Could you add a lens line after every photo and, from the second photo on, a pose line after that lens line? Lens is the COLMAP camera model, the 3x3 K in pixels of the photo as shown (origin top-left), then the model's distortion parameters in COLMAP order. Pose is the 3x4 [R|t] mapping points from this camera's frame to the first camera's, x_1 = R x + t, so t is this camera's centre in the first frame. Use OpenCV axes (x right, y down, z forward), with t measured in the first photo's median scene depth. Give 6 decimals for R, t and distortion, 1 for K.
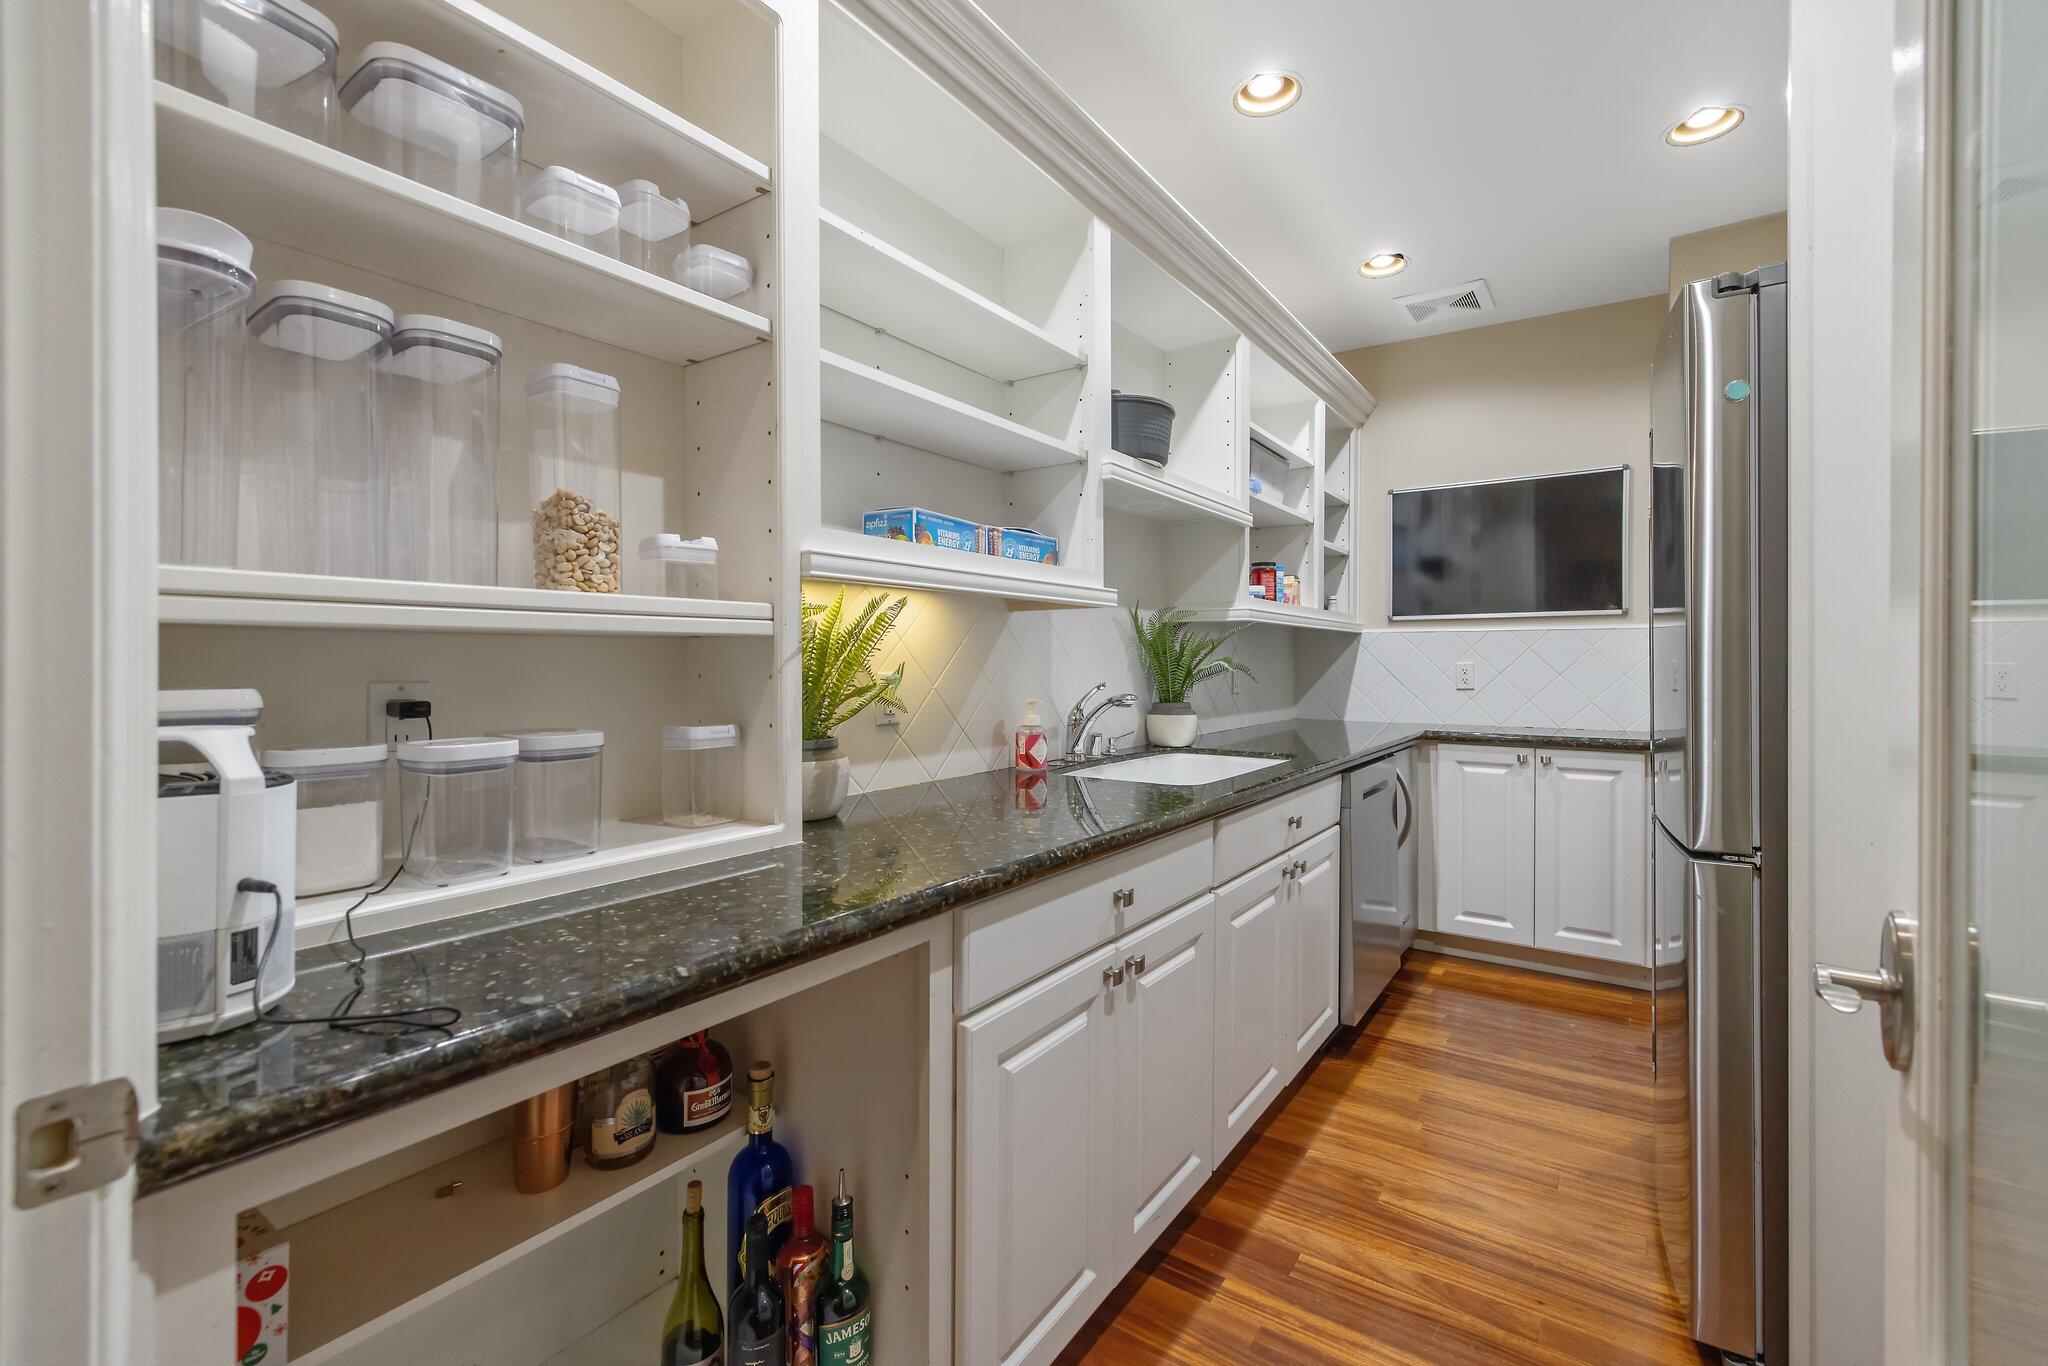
lens RADIAL K [[863.4, 0, 1028.6], [0, 863.4, 669.0], [0, 0, 1]] dist [0.006629, 0.000321]
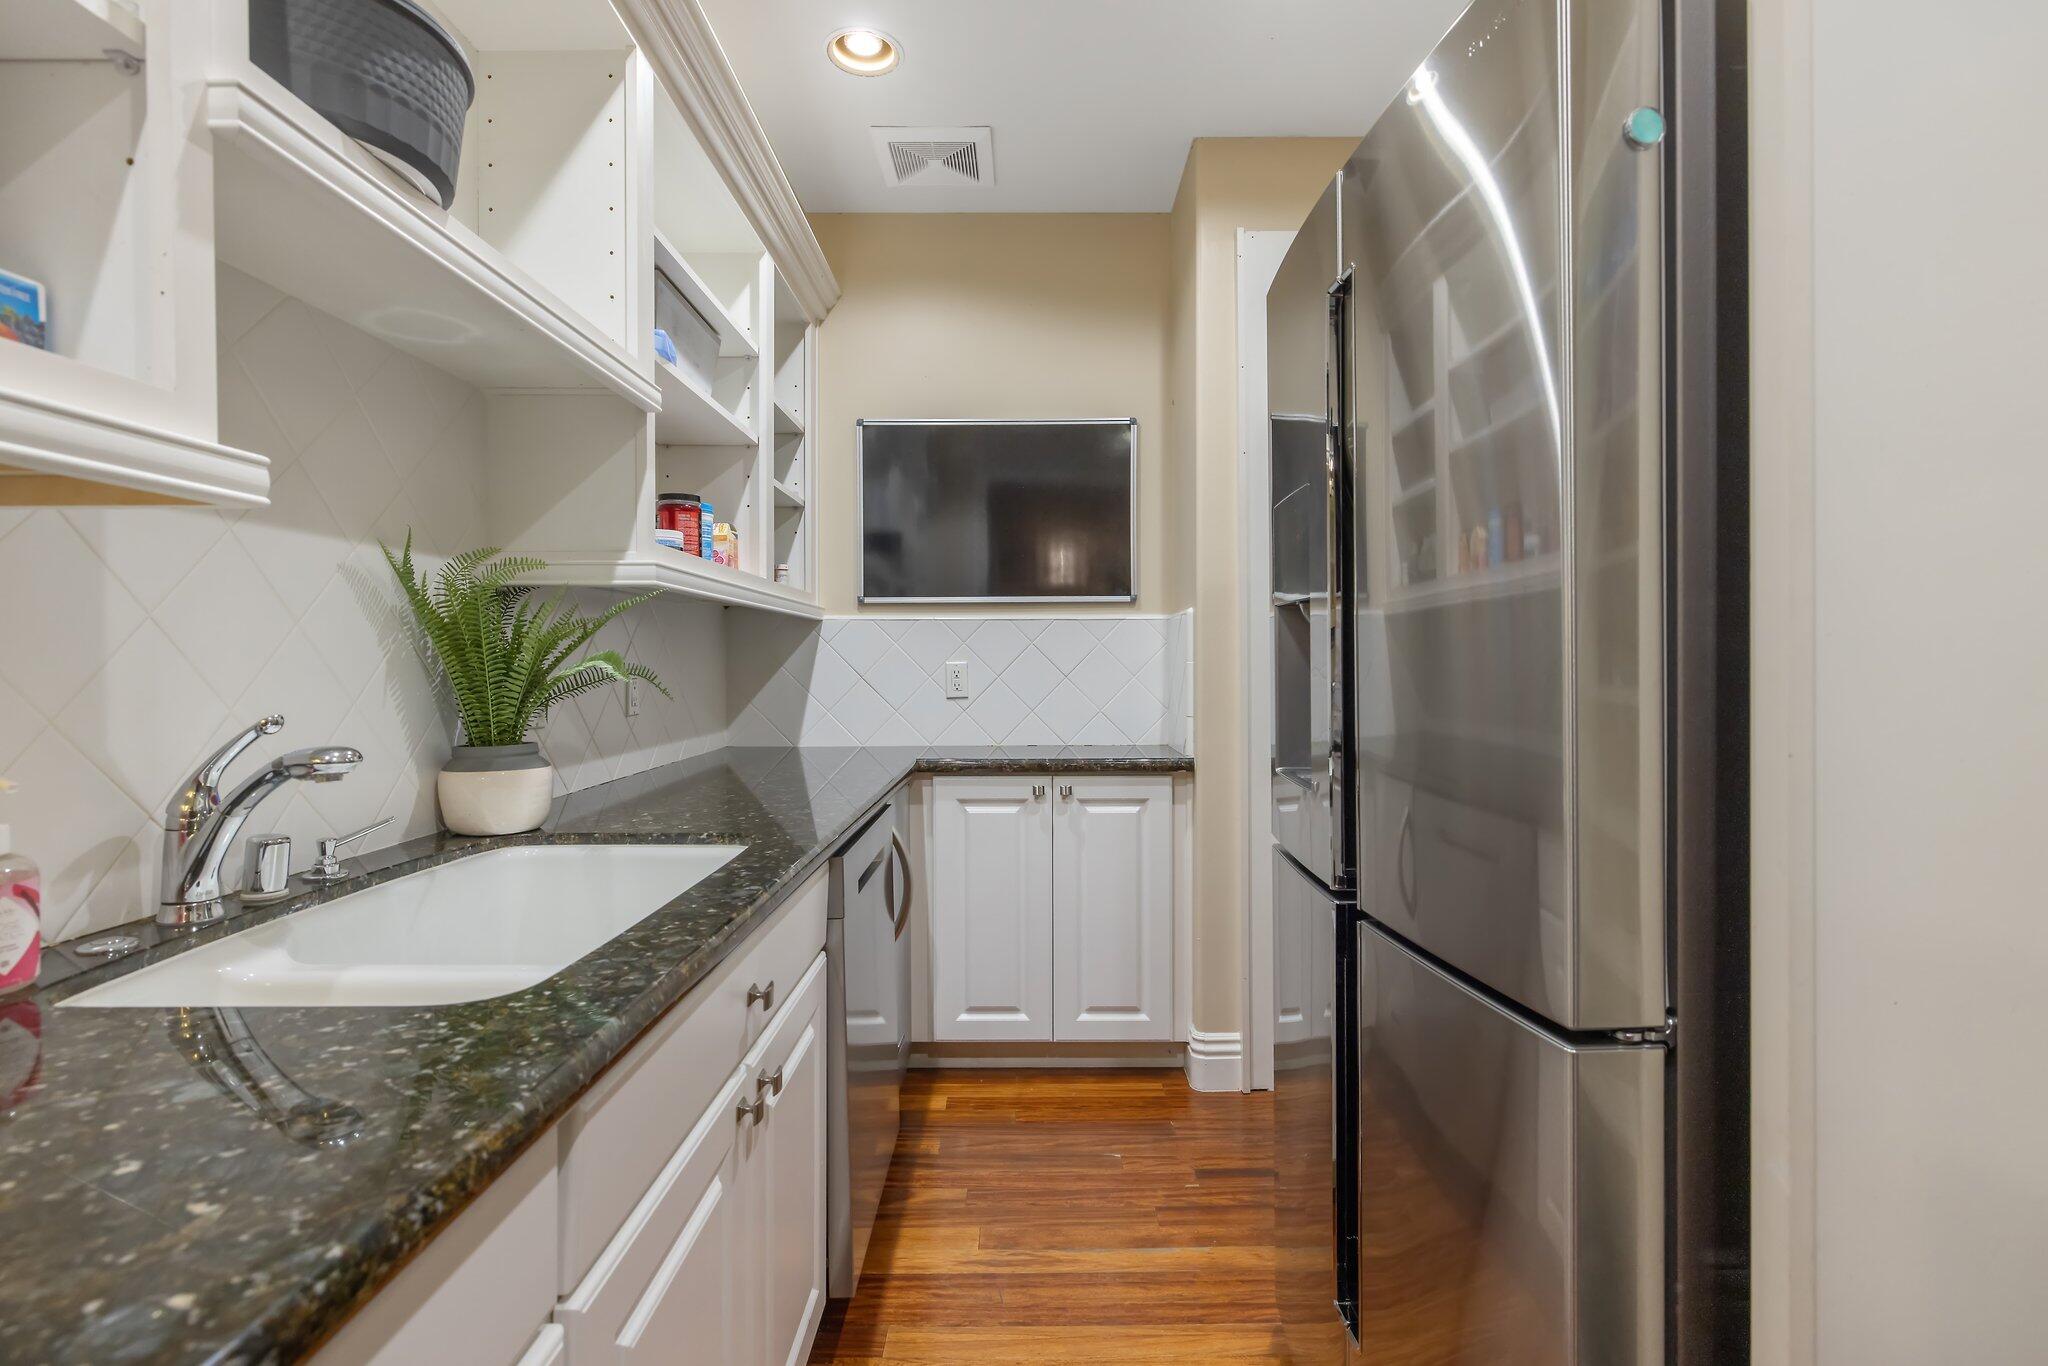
lens RADIAL K [[974.8, 0, 1038.5], [0, 974.8, 661.6], [0, 0, 1]] dist [-0.003250, 0.000937]
pose [[0.810070, -0.004533, 0.586315, 0.081434], [0.009784, 0.999935, -0.005786, -0.002505], [-0.586251, 0.010424, 0.810062, 0.325691]]
